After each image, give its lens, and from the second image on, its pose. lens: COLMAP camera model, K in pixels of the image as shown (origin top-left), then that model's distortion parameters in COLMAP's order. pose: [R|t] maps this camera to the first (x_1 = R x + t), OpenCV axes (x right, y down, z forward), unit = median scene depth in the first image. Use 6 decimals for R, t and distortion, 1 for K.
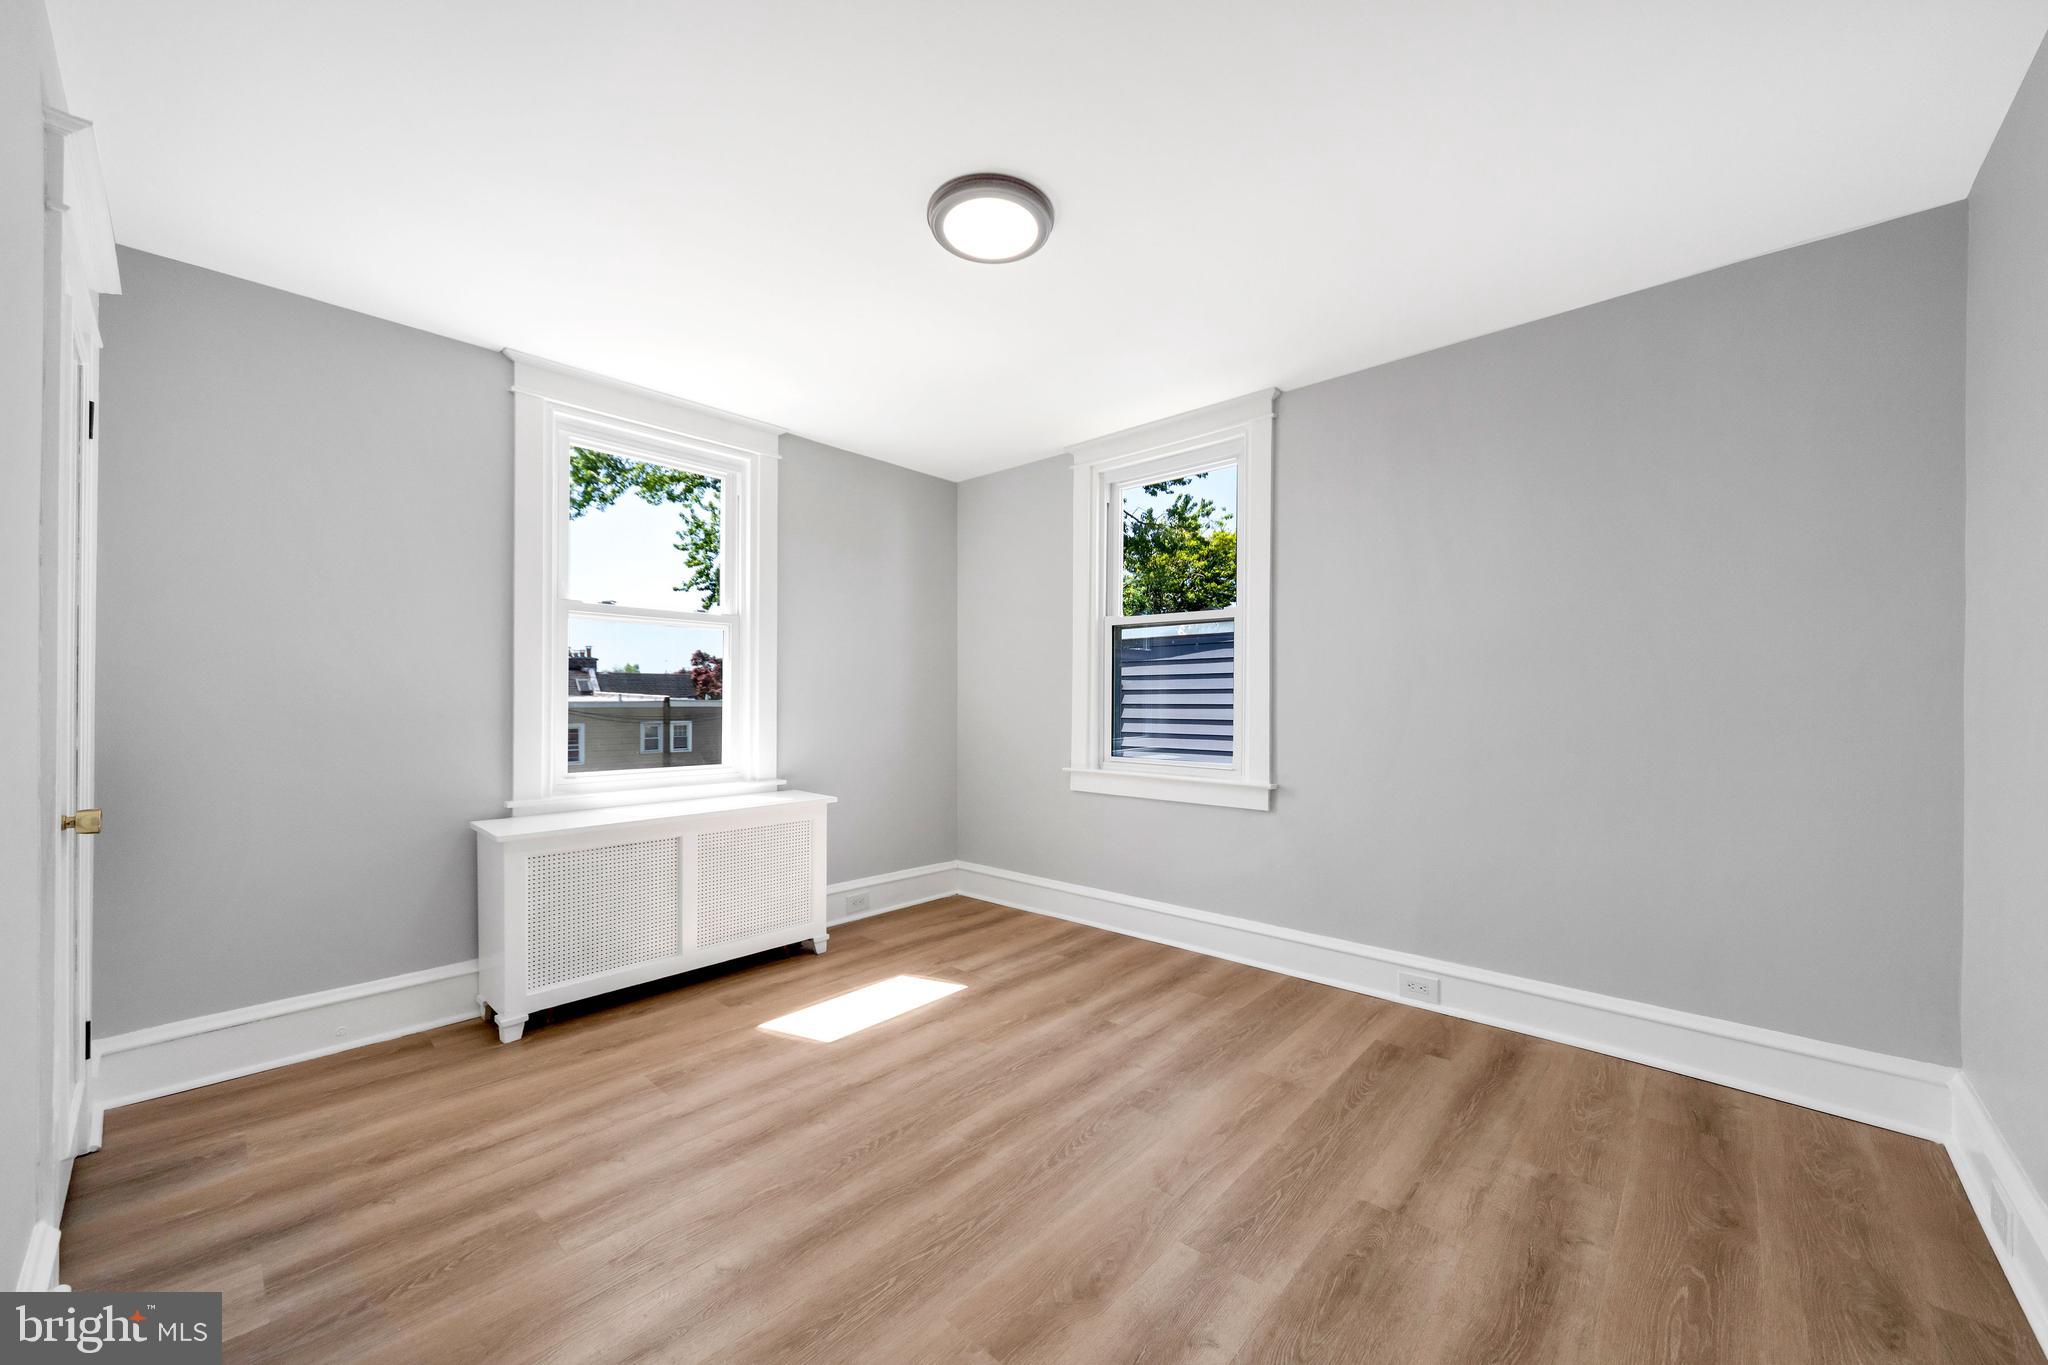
lens RADIAL K [[793.2, 0, 1033.1], [0, 793.2, 702.3], [0, 0, 1]] dist [0.003580, 0.000017]
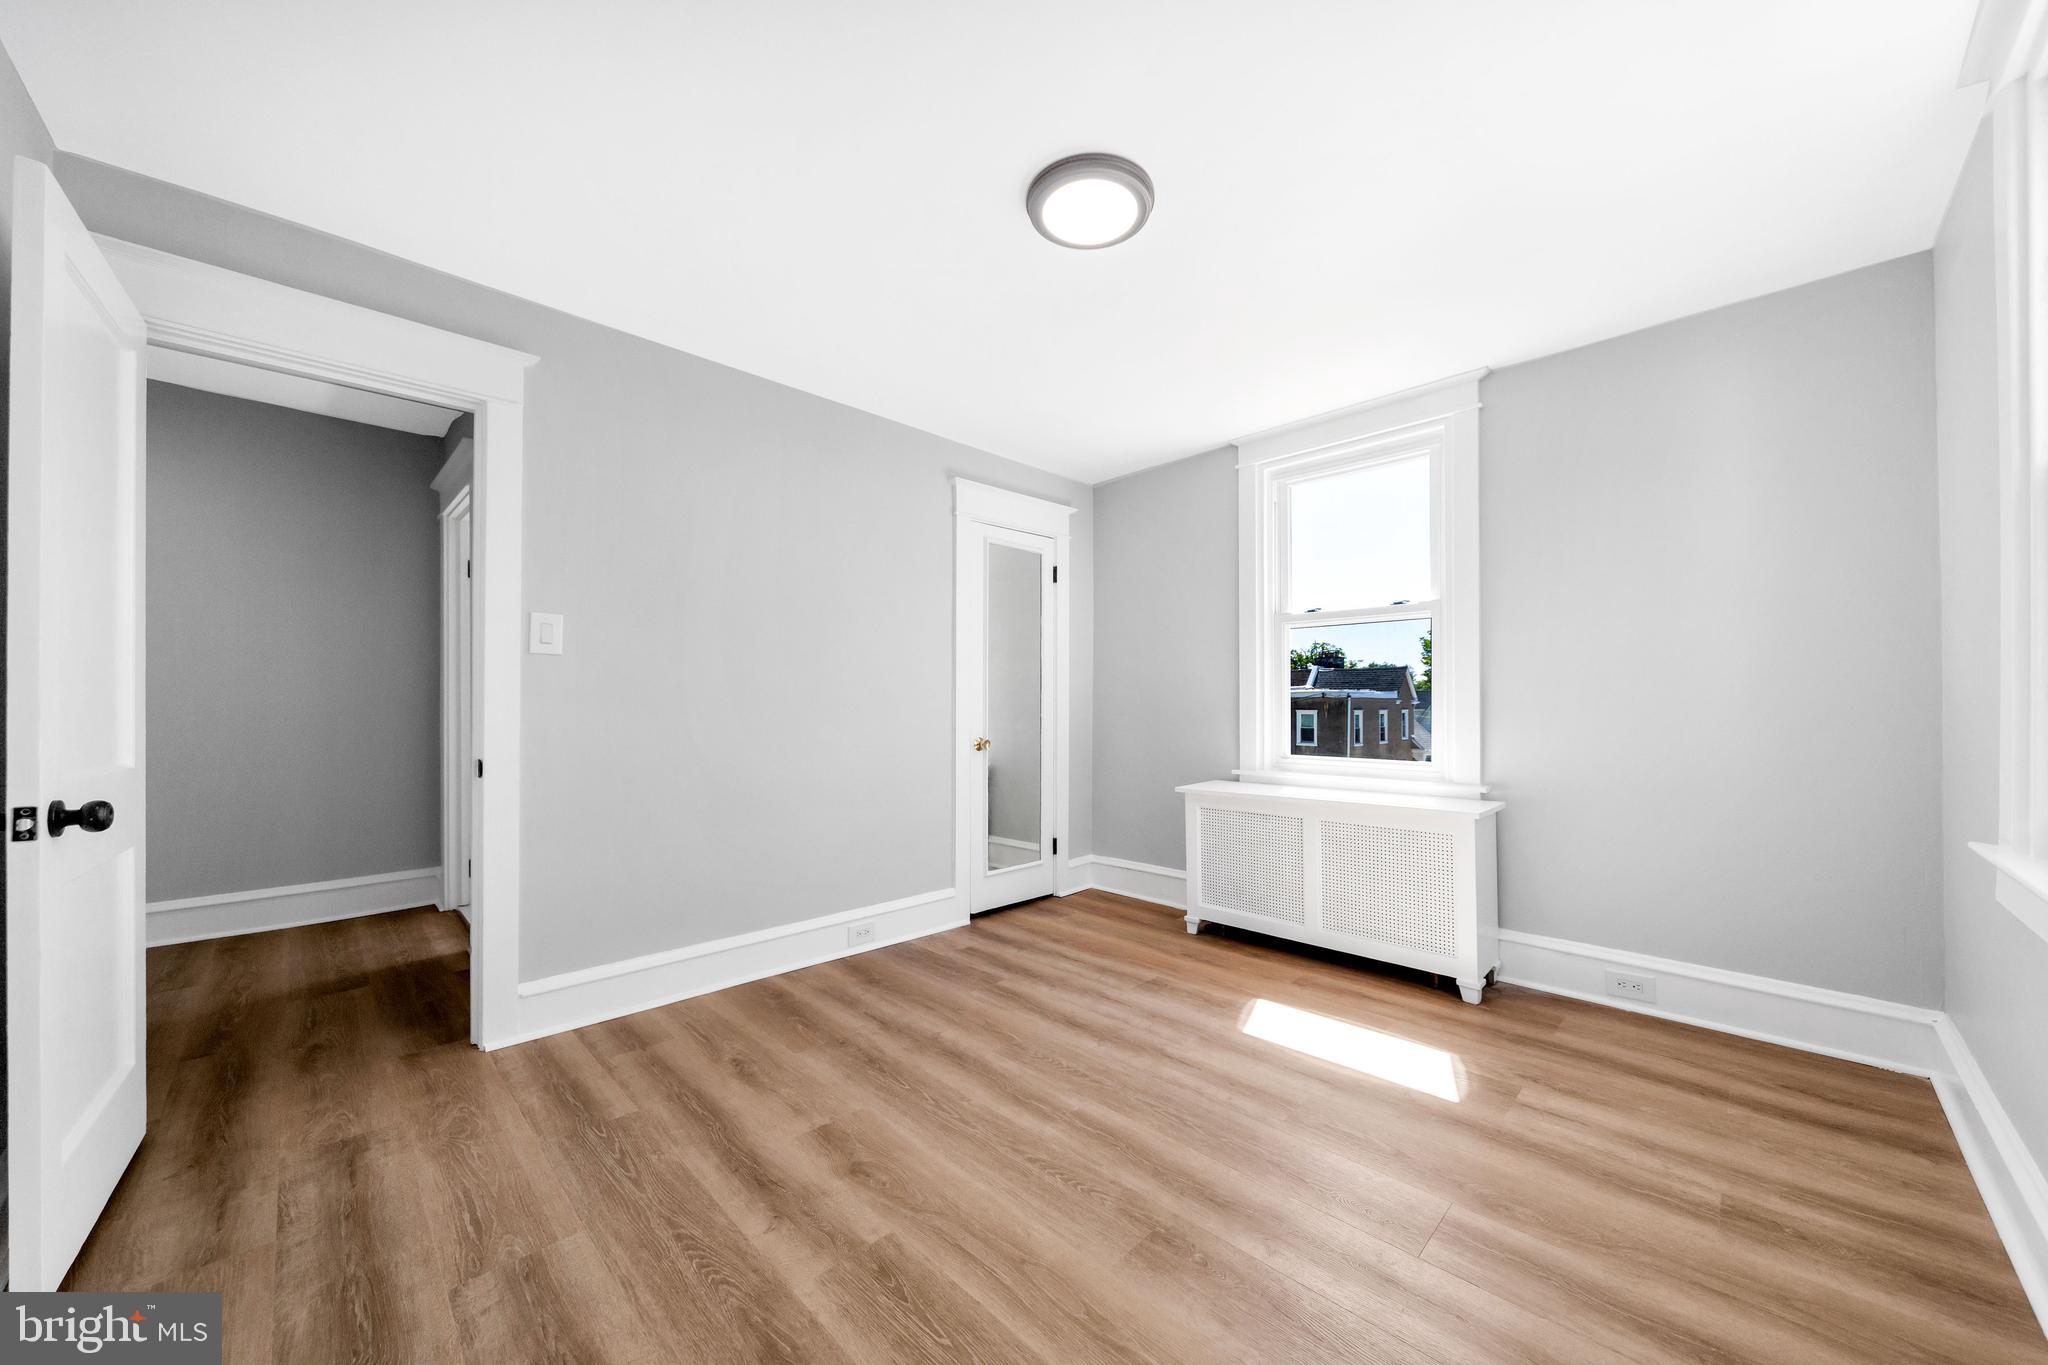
lens RADIAL K [[757.9, 0, 1025.7], [0, 757.9, 705.8], [0, 0, 1]] dist [-0.000115, -0.000037]
pose [[-0.093404, -0.002491, -0.995625, 0.702576], [-0.000927, 0.999997, -0.002415, 0.019216], [0.995628, 0.000697, -0.093406, 0.796750]]
